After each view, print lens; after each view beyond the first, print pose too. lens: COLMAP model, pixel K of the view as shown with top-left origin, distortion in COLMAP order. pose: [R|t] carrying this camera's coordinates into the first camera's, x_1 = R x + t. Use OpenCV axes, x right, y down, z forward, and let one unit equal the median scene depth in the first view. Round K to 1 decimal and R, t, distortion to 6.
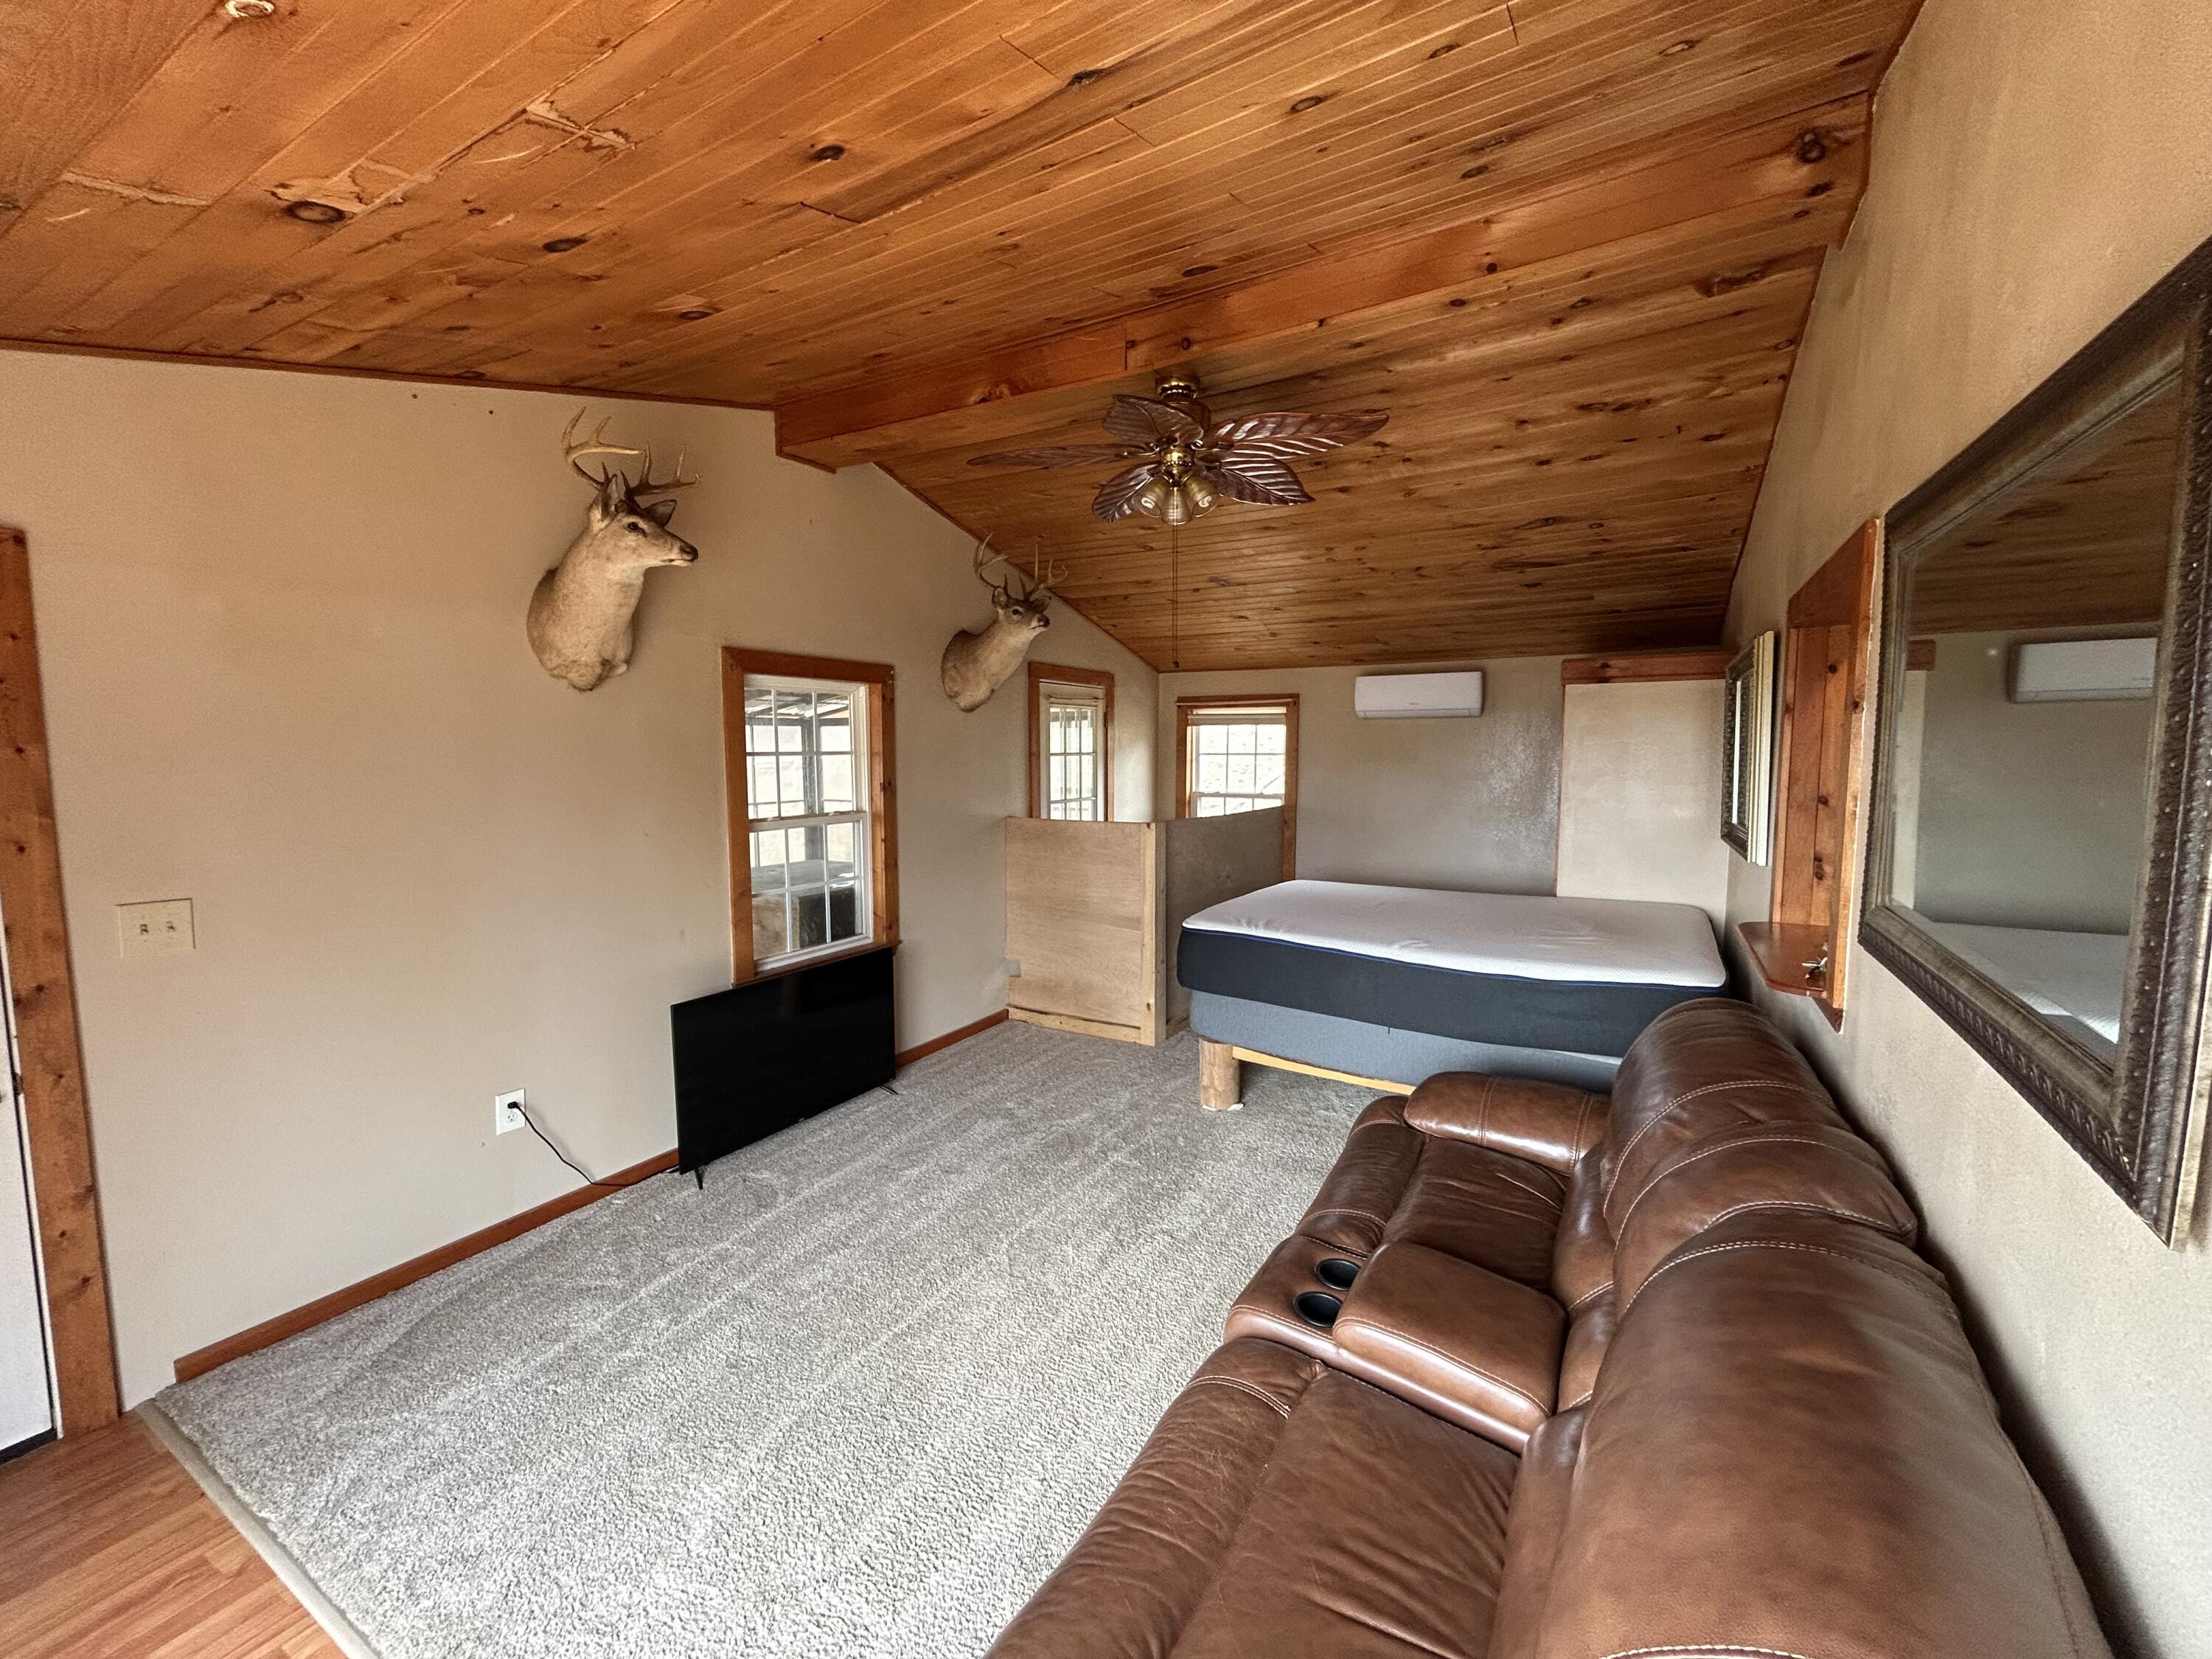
lens RADIAL K [[898.6, 0, 1104.6], [0, 898.6, 827.1], [0, 0, 1]] dist [-0.001077, 0.000053]
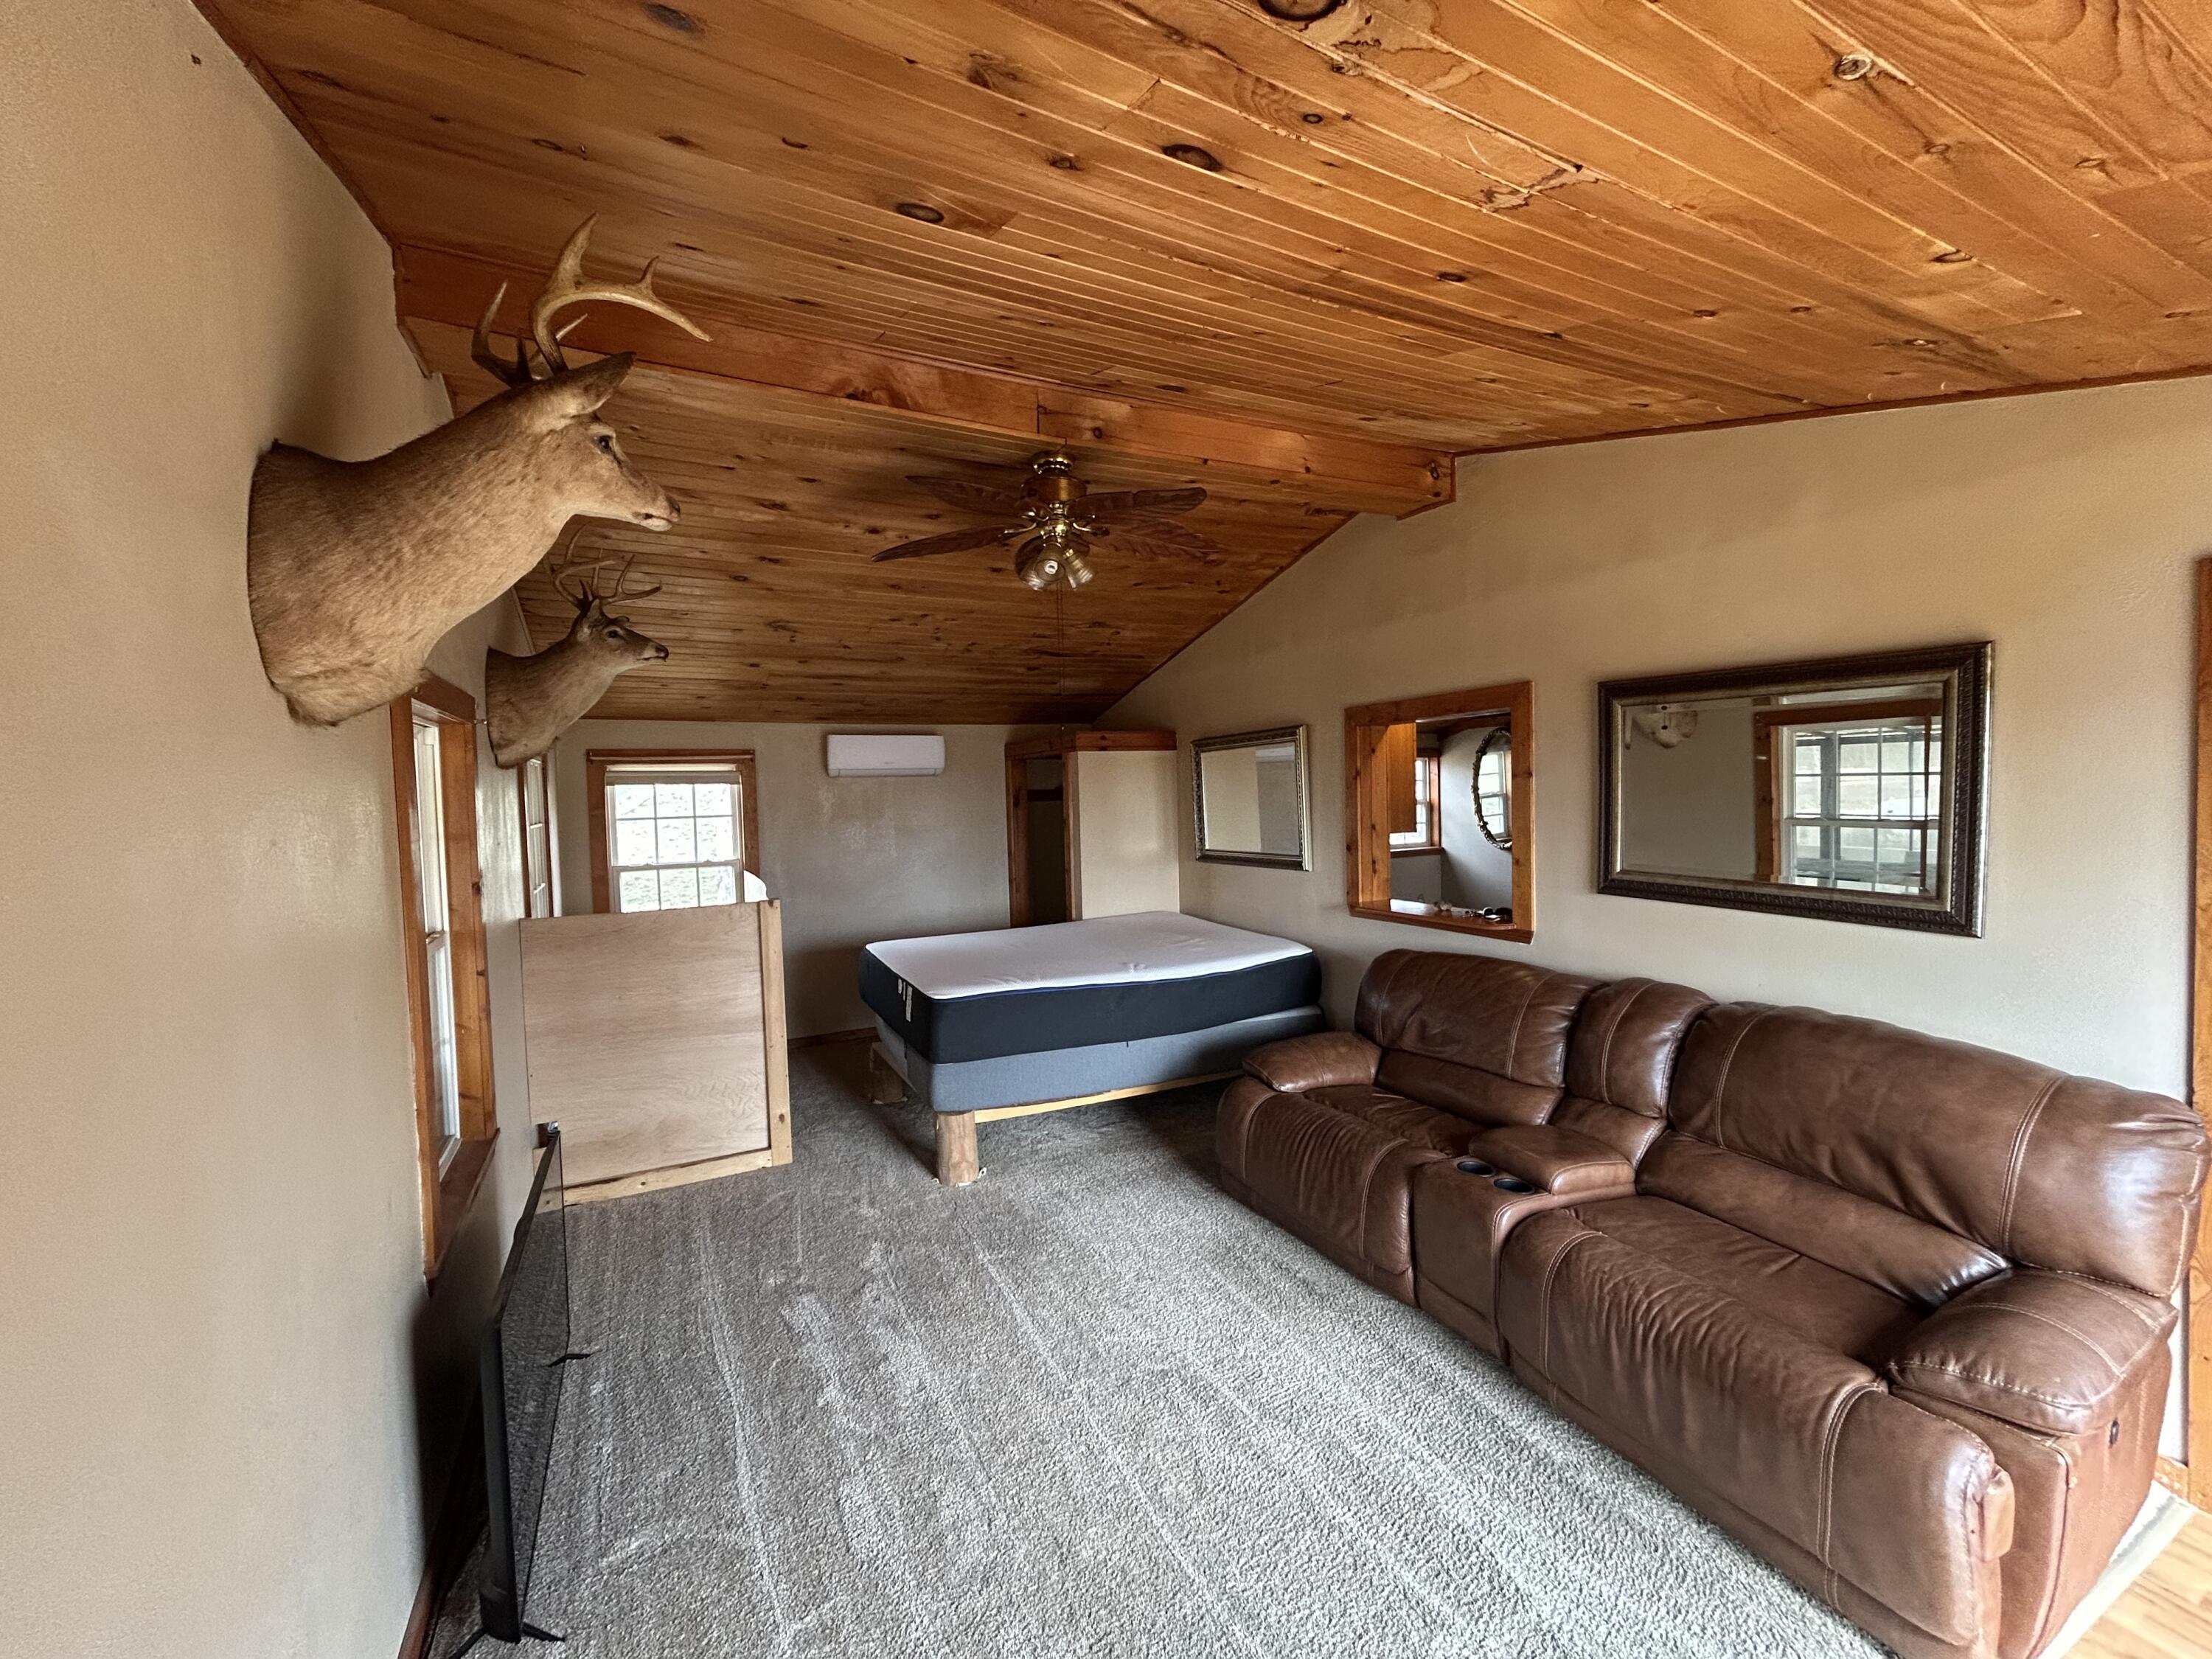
lens RADIAL K [[901.4, 0, 1105.4], [0, 901.4, 836.0], [0, 0, 1]] dist [-0.002127, -0.000358]
pose [[0.539052, -0.056012, 0.840408, -0.507982], [0.098248, 0.995156, 0.003307, -0.038521], [-0.836523, 0.080786, 0.541944, 0.277865]]
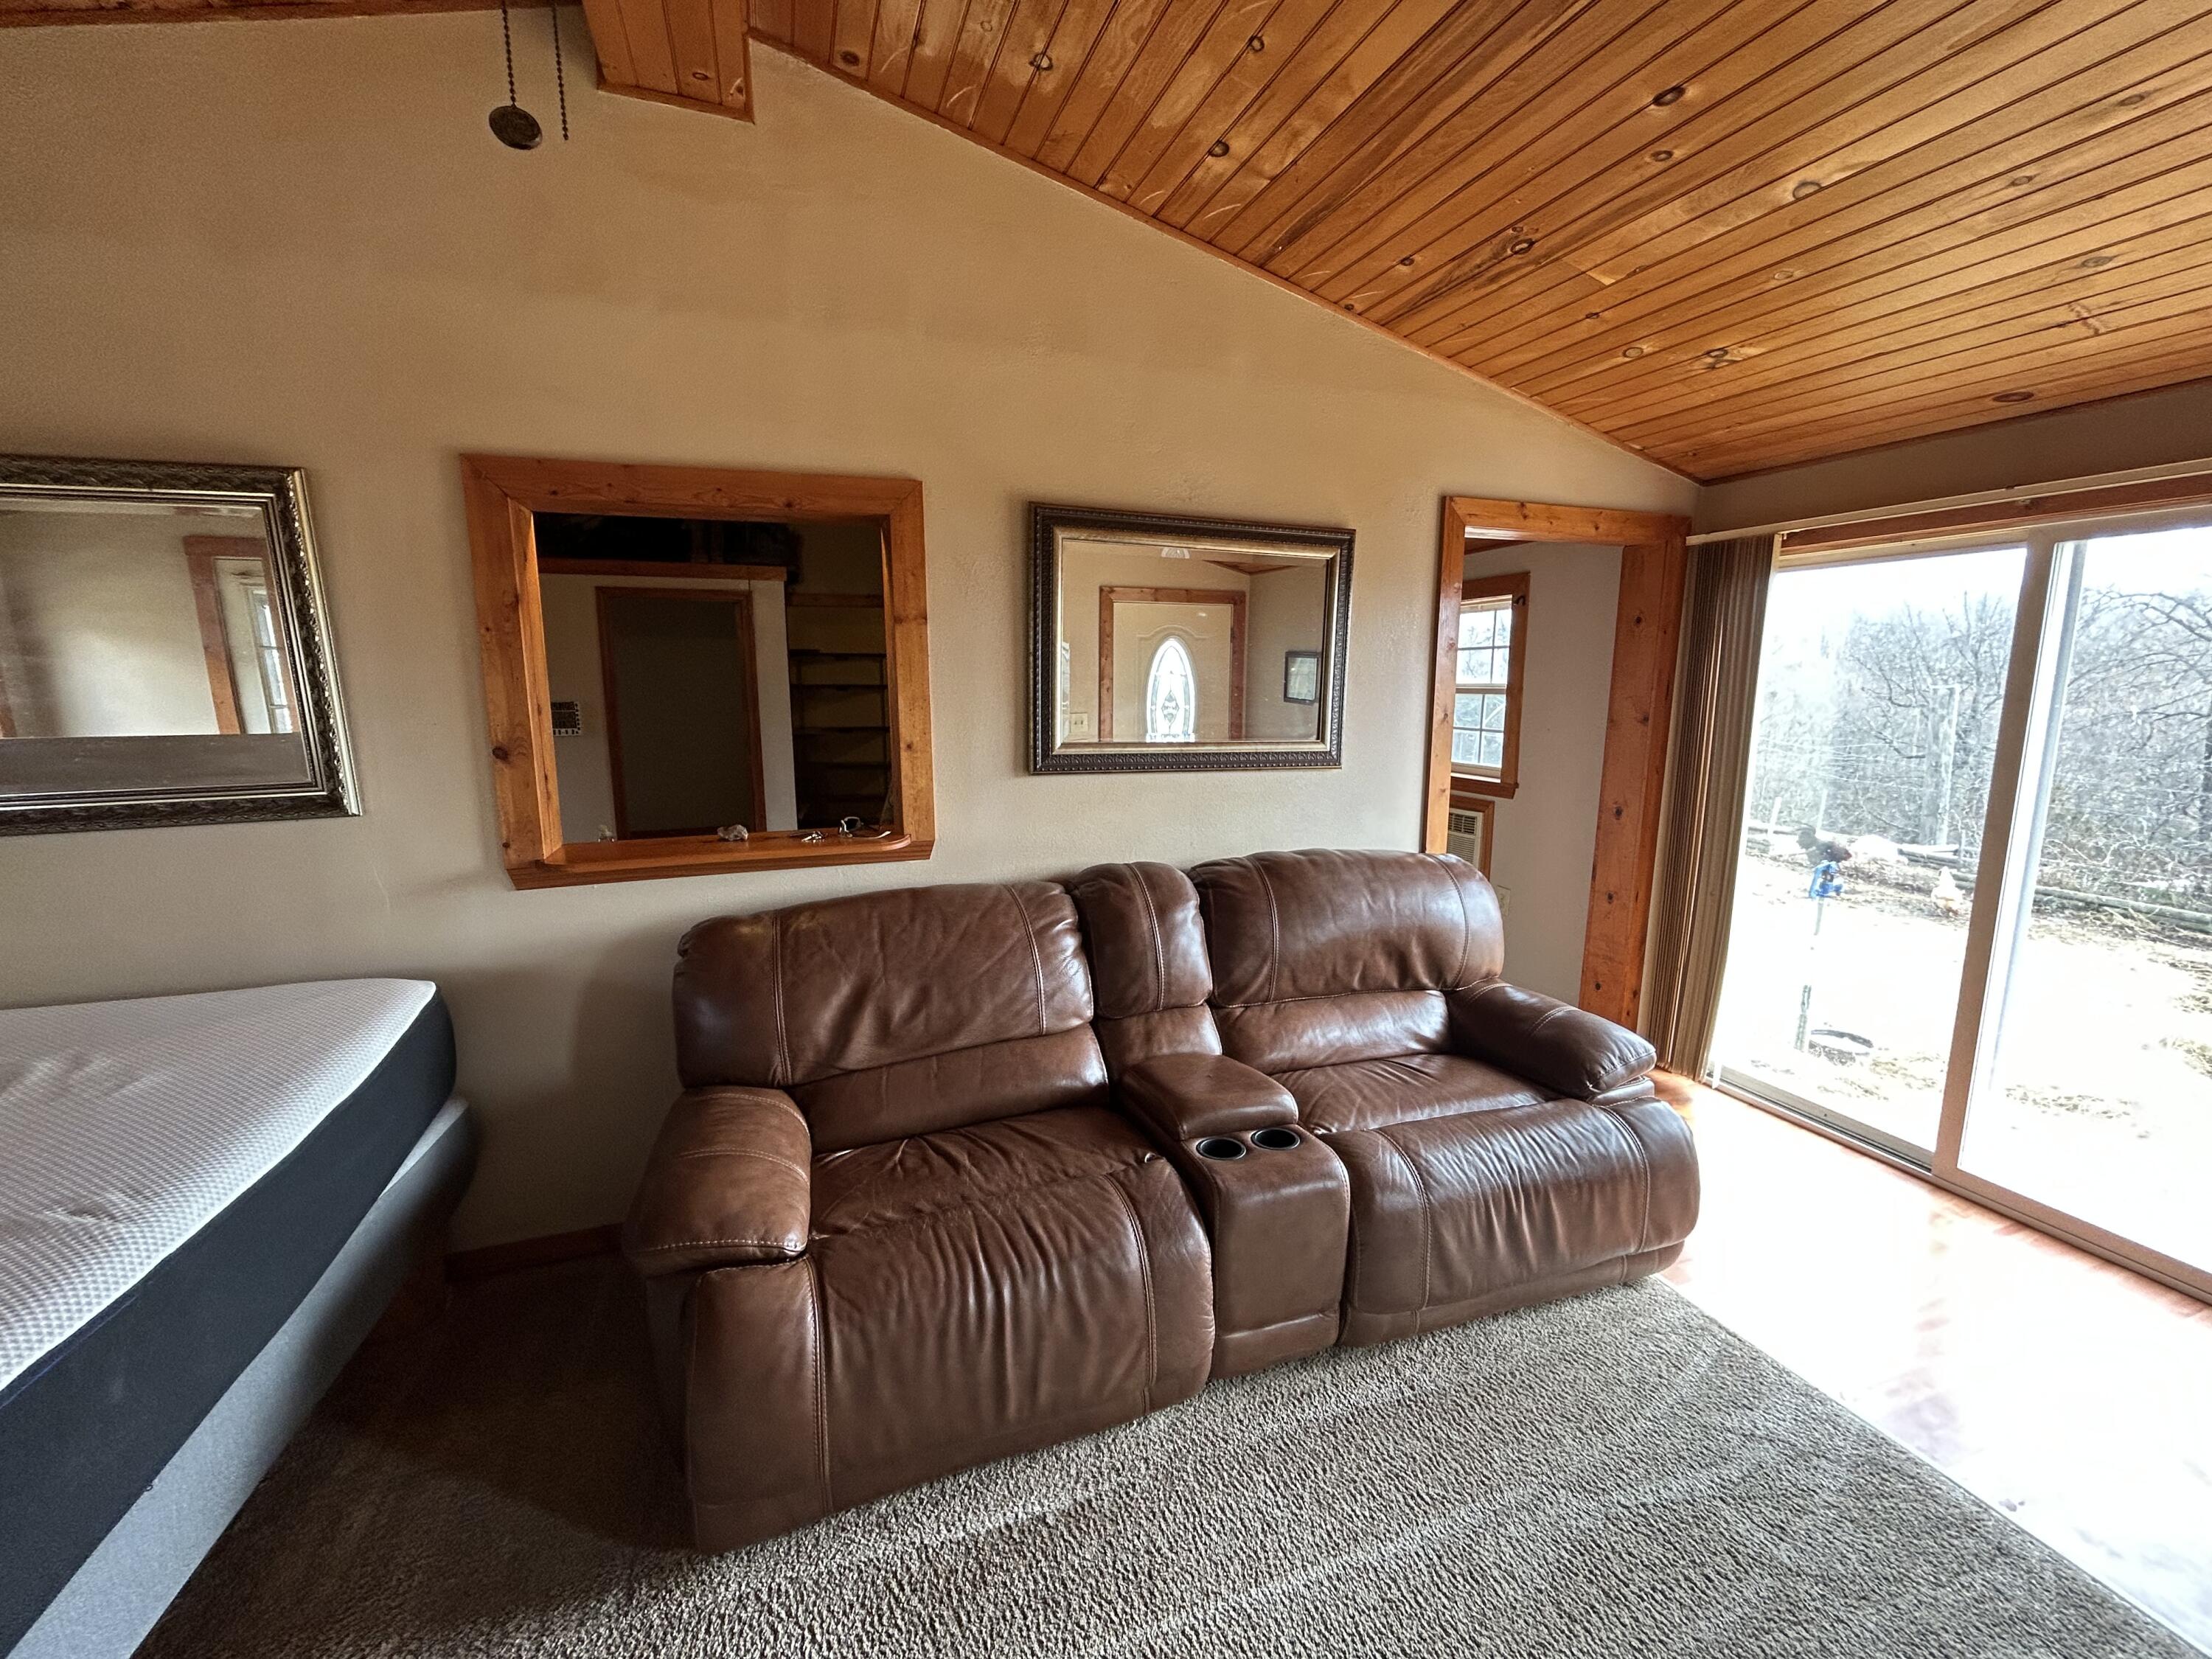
lens RADIAL K [[909.3, 0, 1106.7], [0, 909.3, 819.9], [0, 0, 1]] dist [-0.000253, 0.000091]
pose [[-0.776639, -0.108617, 0.620511, -0.097011], [0.051890, 0.970645, 0.234851, -0.058858], [-0.627805, 0.214593, -0.748205, 0.754871]]
